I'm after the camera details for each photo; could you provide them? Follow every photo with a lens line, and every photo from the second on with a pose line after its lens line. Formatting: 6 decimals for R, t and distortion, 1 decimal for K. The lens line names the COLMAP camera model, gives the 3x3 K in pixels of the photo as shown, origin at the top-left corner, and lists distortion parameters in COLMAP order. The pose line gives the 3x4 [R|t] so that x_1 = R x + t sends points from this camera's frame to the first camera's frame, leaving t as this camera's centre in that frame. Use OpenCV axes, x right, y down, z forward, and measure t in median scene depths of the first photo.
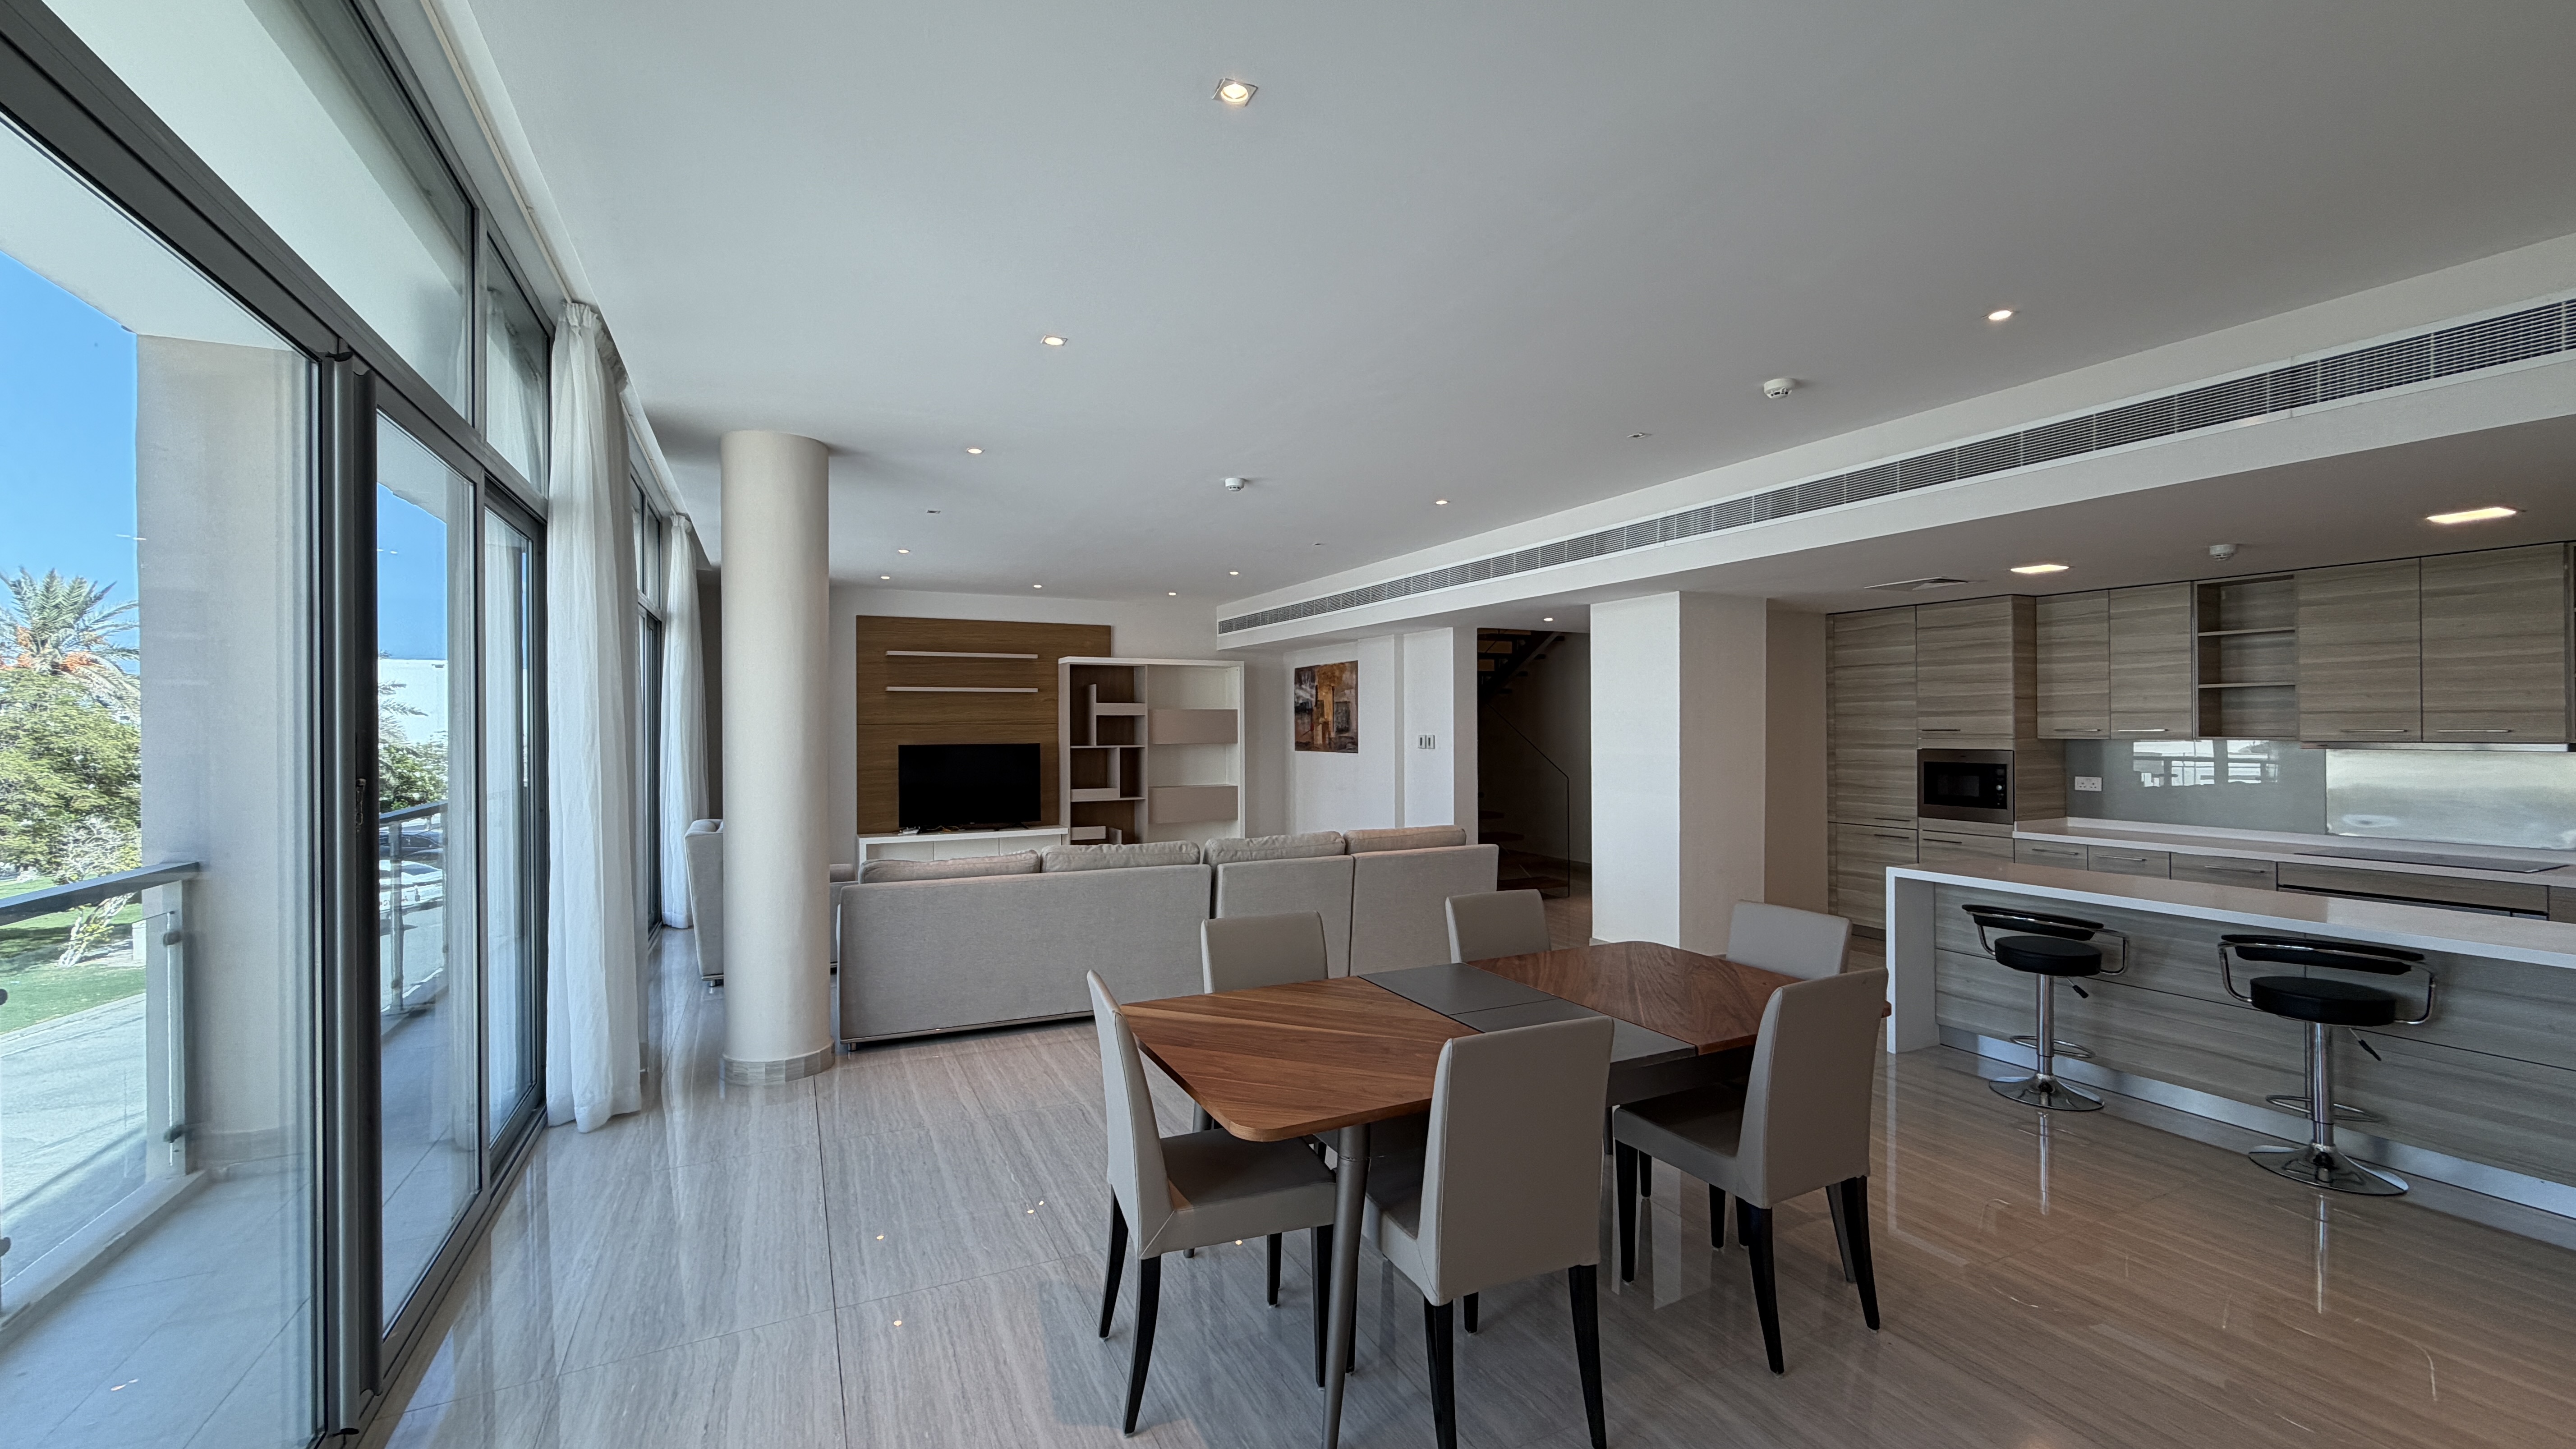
lens RADIAL K [[1028.3, 0, 1280.0], [0, 1028.3, 720.7], [0, 0, 1]] dist [-0.001787, 0.000668]
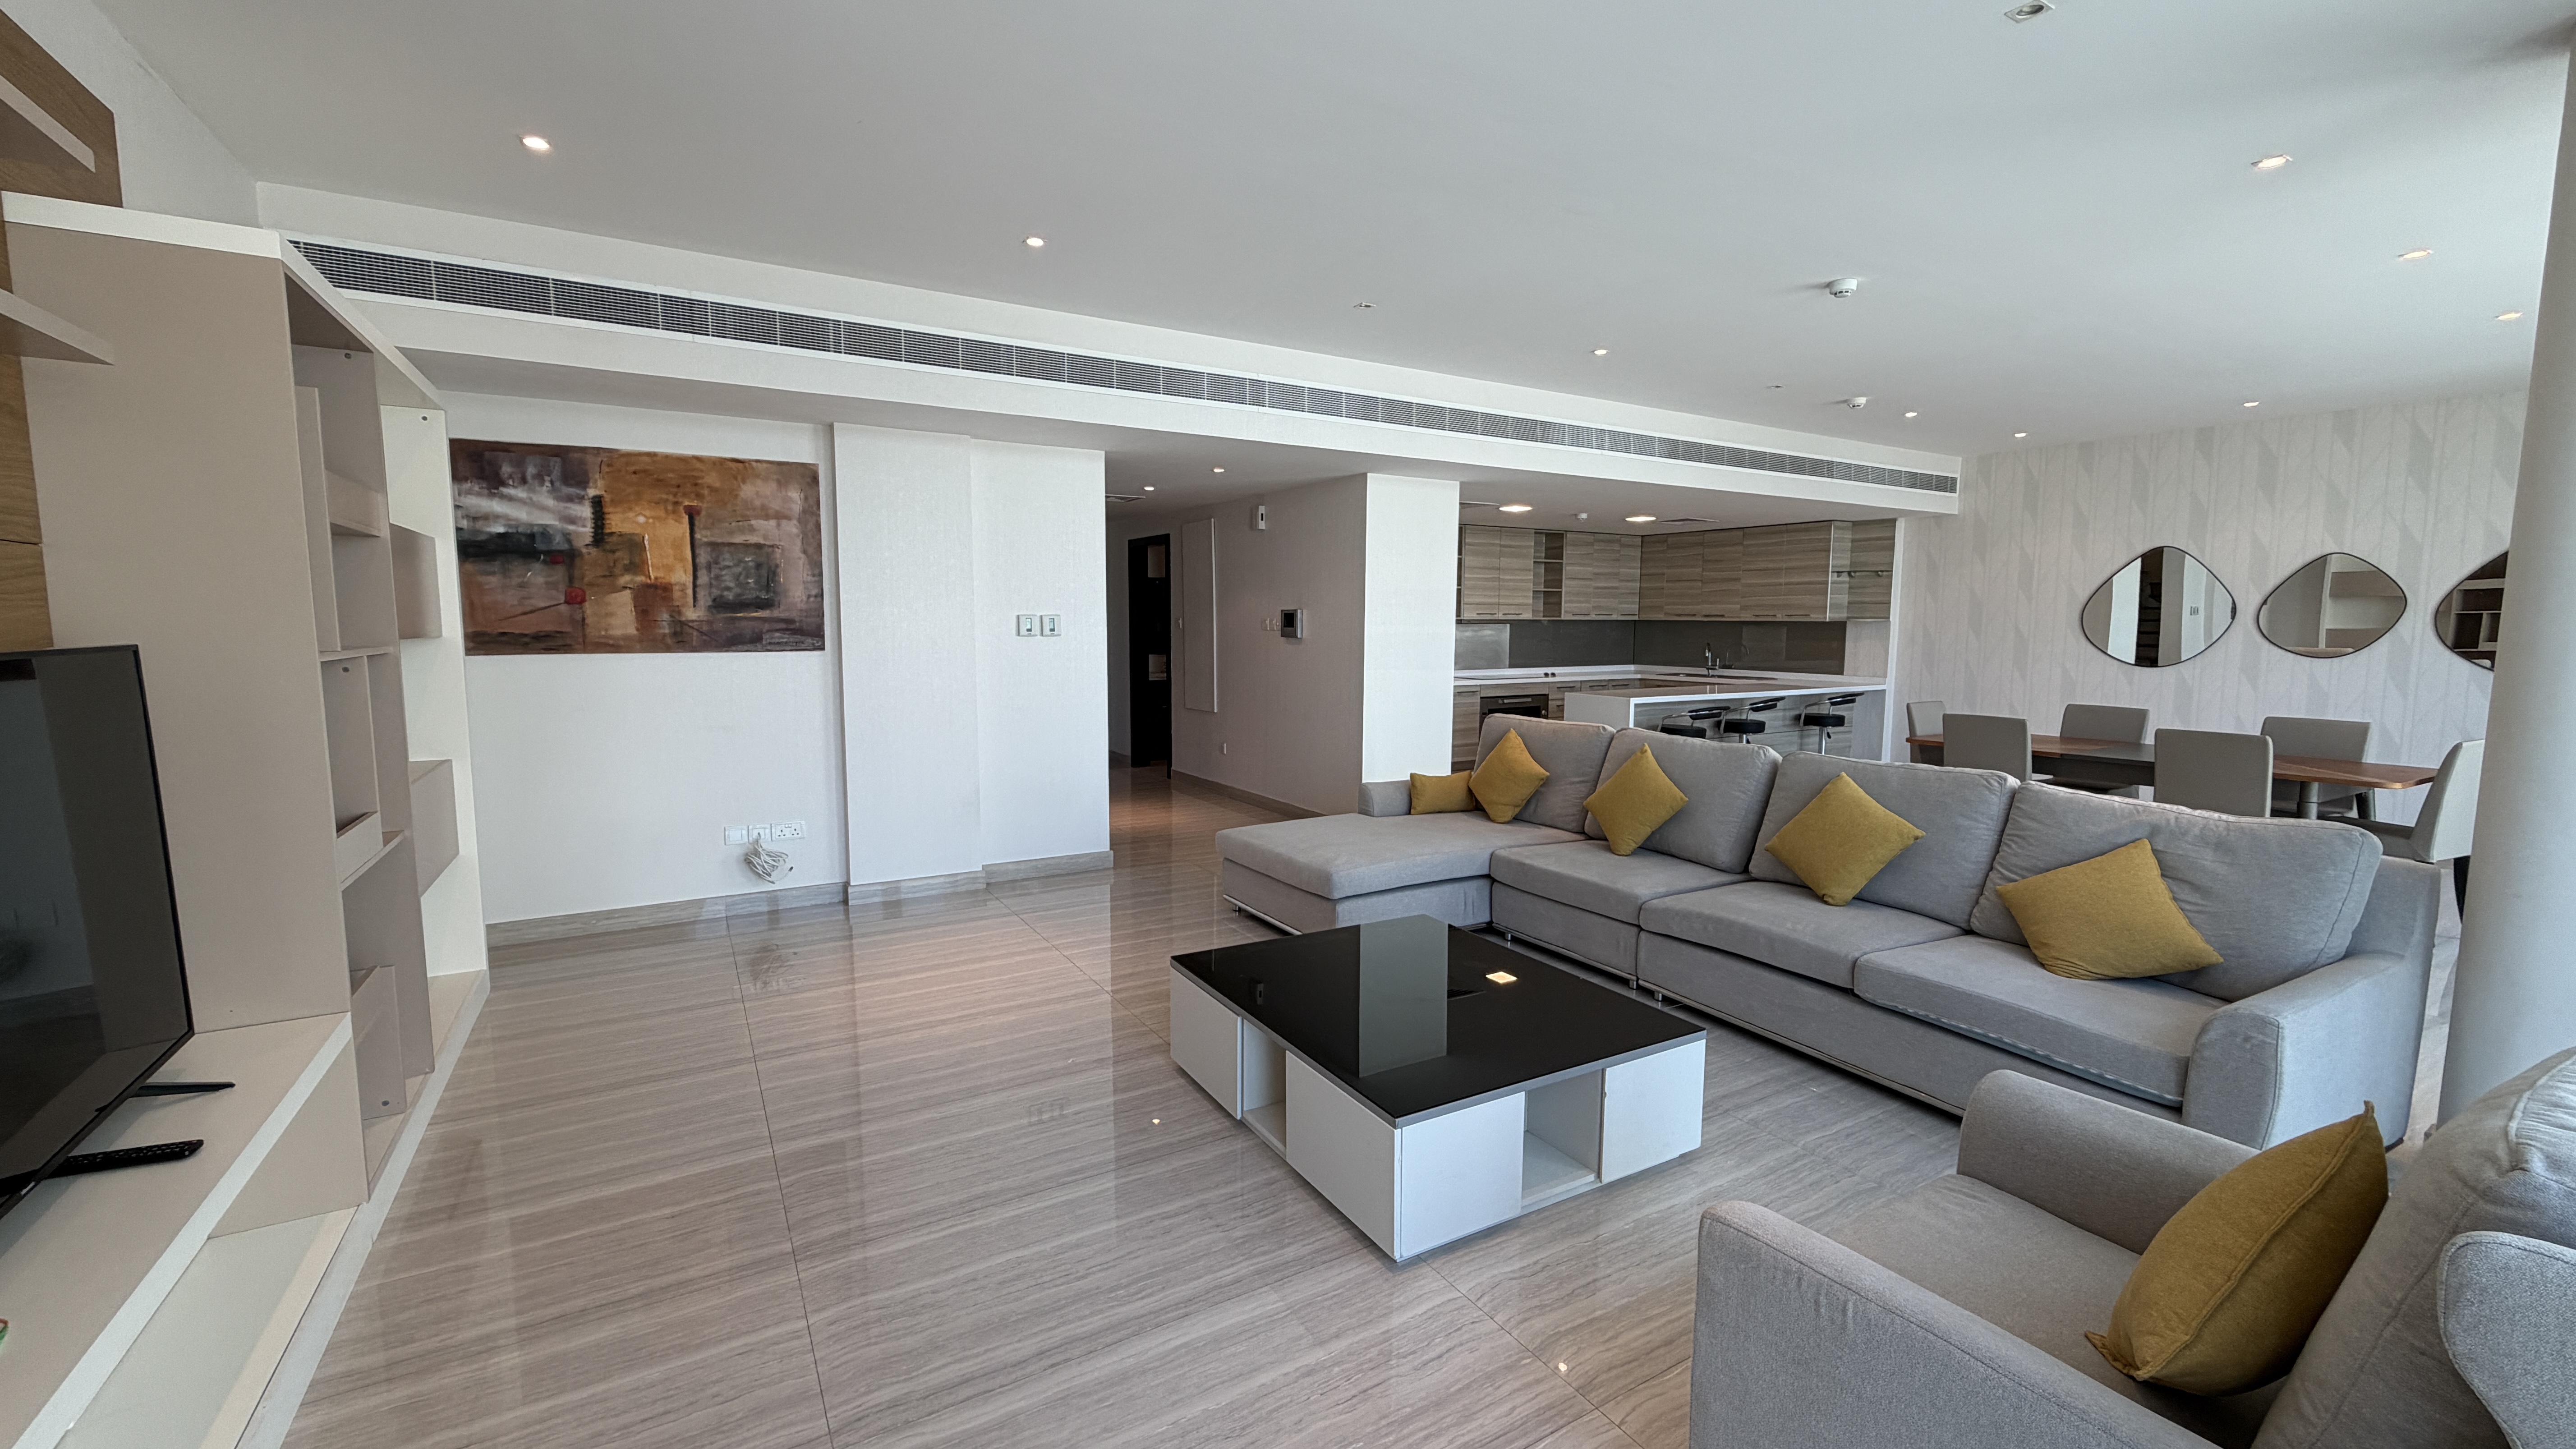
lens RADIAL K [[1028.3, 0, 1279.4], [0, 1028.3, 728.1], [0, 0, 1]] dist [-0.001787, 0.000668]
pose [[-0.088766, -0.101366, 0.990881, -0.676174], [-0.007998, 0.994849, 0.101055, 0.024843], [-0.996020, 0.001045, -0.089120, 1.233922]]
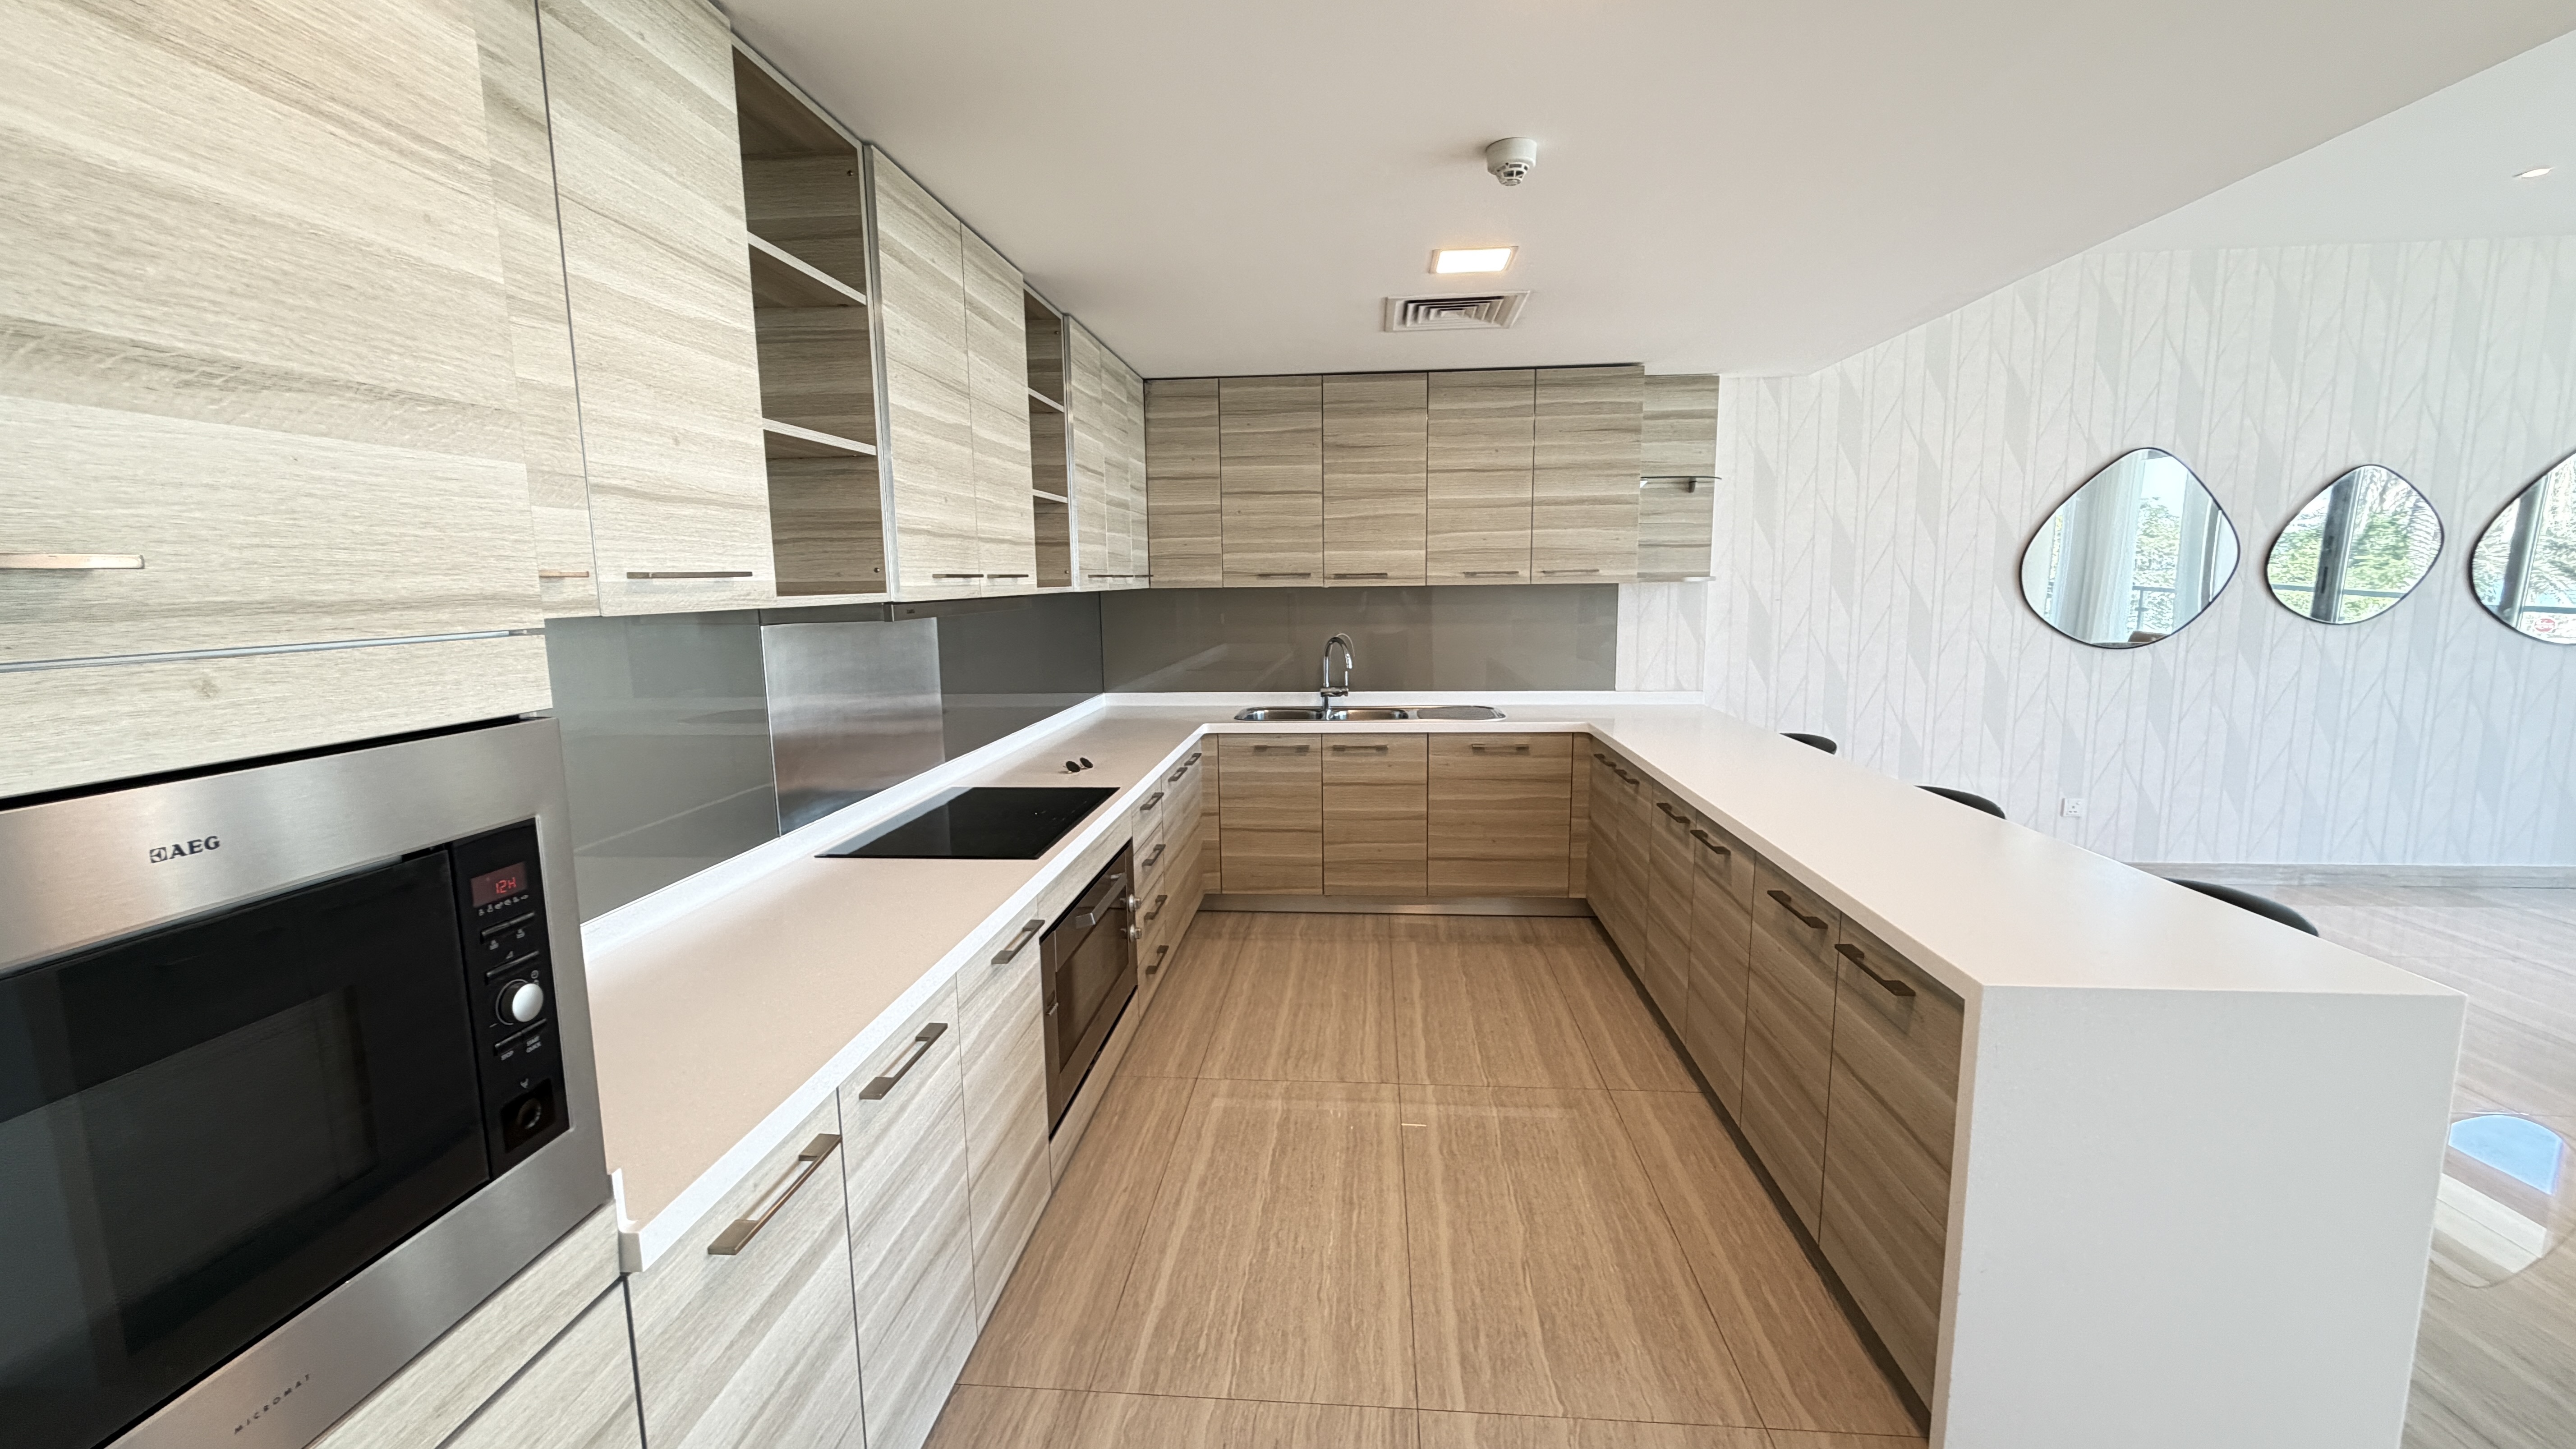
lens RADIAL K [[1028.3, 0, 1282.0], [0, 1028.3, 724.6], [0, 0, 1]] dist [-0.001787, 0.000668]
pose [[-0.860479, -0.054066, 0.506609, 0.546674], [0.016972, 0.990760, 0.134563, 0.012835], [-0.509203, 0.124387, -0.851611, 1.050742]]
